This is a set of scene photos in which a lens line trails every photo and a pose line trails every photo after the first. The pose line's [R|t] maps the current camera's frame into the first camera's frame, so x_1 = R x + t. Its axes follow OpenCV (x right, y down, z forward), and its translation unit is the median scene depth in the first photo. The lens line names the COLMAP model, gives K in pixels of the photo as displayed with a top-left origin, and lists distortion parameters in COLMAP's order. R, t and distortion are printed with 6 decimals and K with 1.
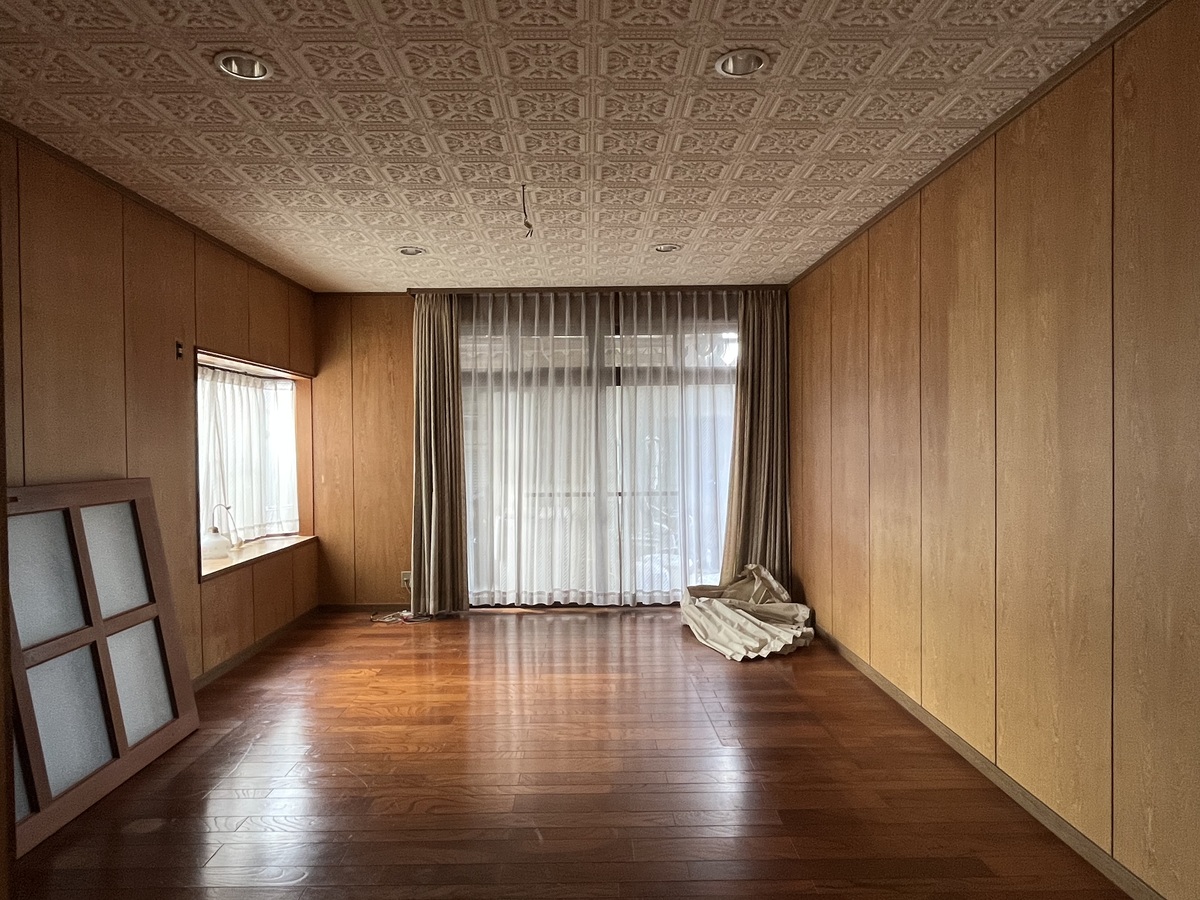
lens RADIAL K [[753.4, 0, 603.7], [0, 753.4, 451.5], [0, 0, 1]] dist [0.006932, -0.009342]
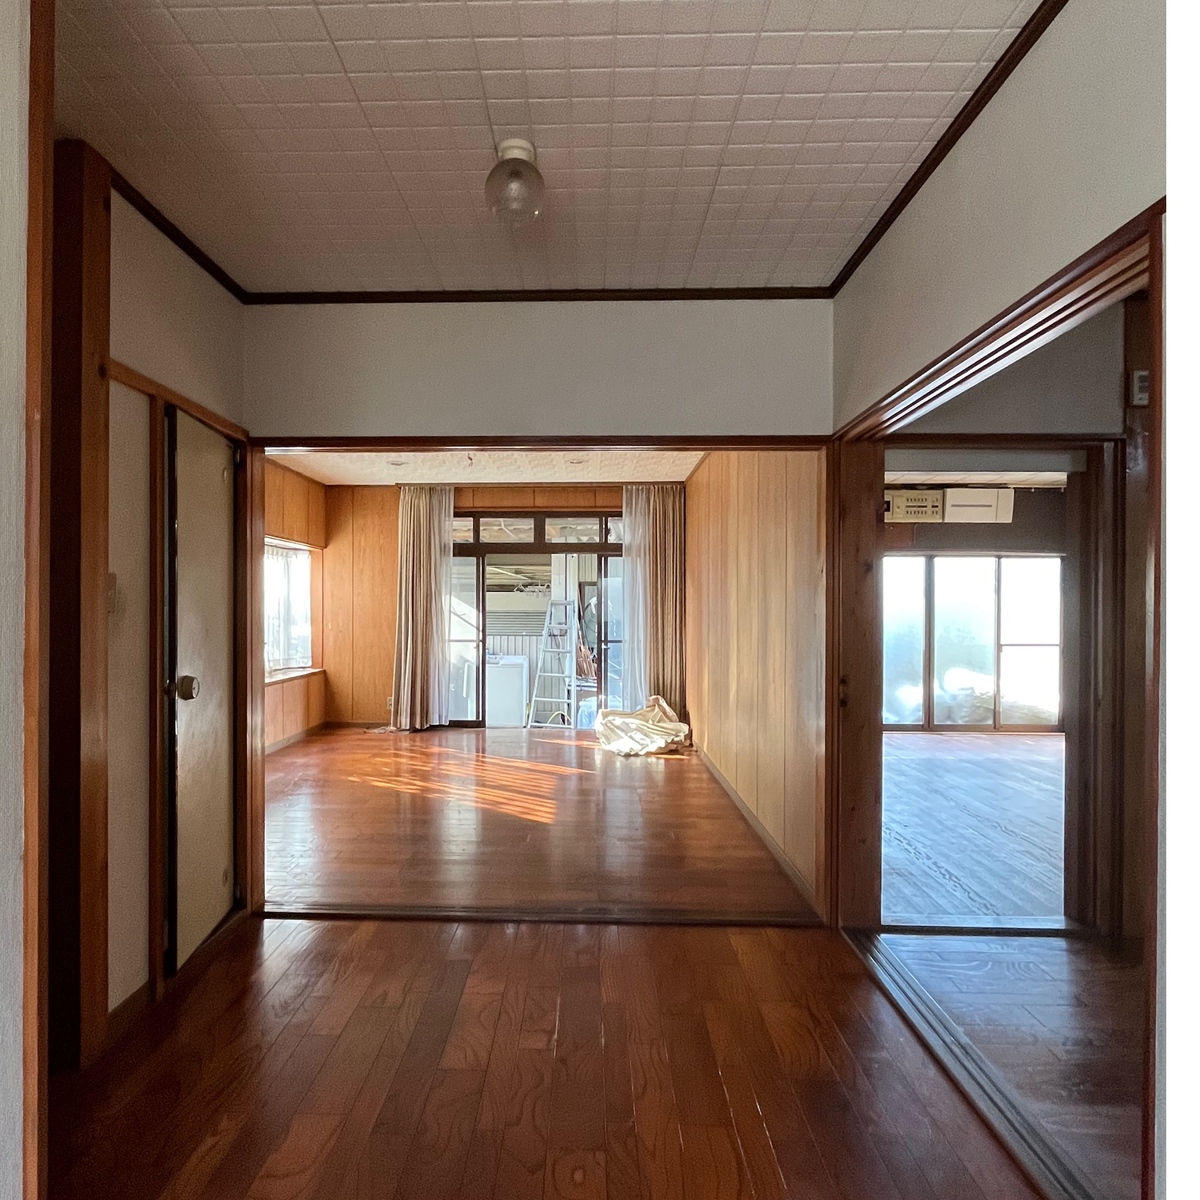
lens RADIAL K [[777.3, 0, 563.9], [0, 777.3, 601.9], [0, 0, 1]] dist [-0.000504, 0.001168]
pose [[0.998589, 0.010743, -0.051998, 0.115162], [-0.012036, 0.999624, -0.024619, 0.024323], [0.051714, 0.025211, 0.998344, -0.363549]]
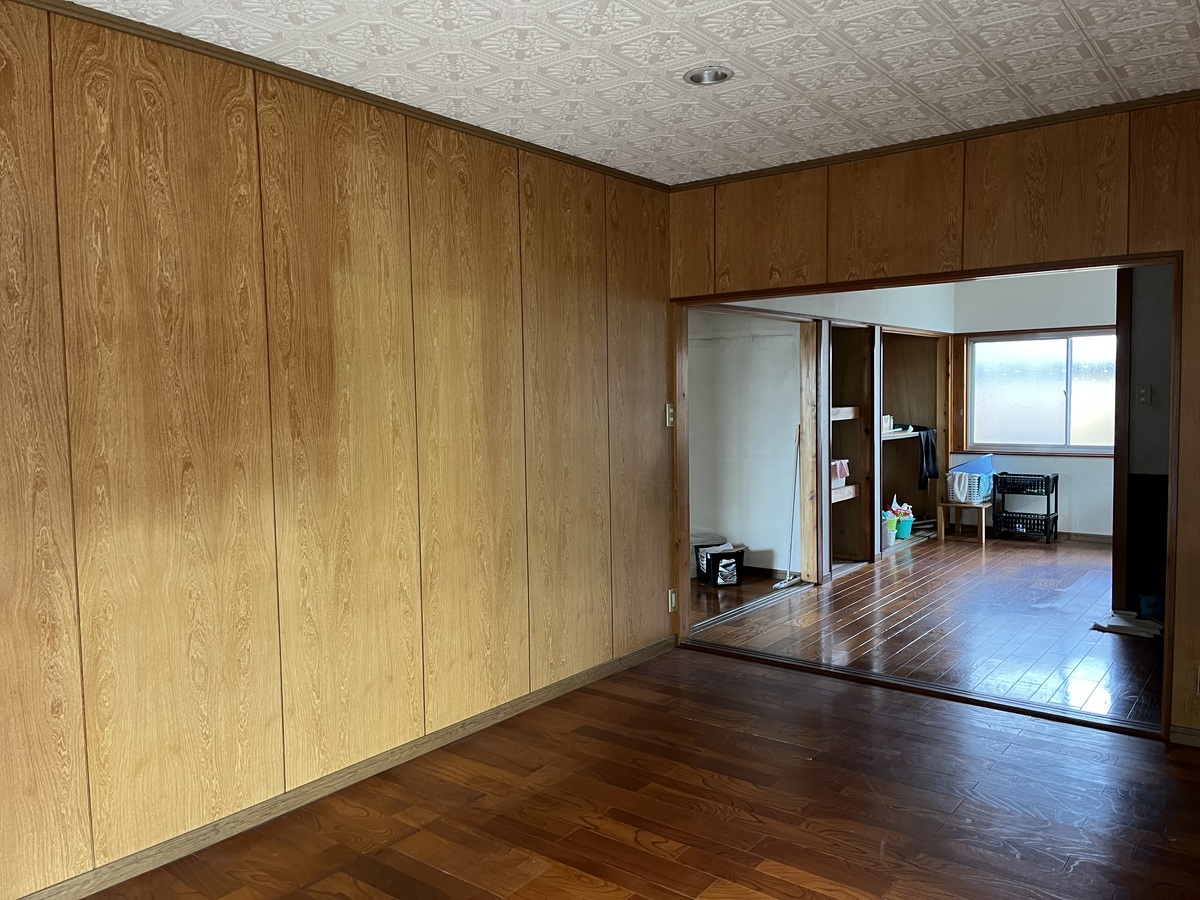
lens RADIAL K [[909.7, 0, 600.3], [0, 909.7, 450.3], [0, 0, 1]] dist [0.011470, 0.001189]
pose [[-0.781195, -0.022106, 0.623895, -0.304683], [0.030081, 0.996879, 0.072987, -0.040848], [-0.623562, 0.075784, -0.778092, 1.233962]]
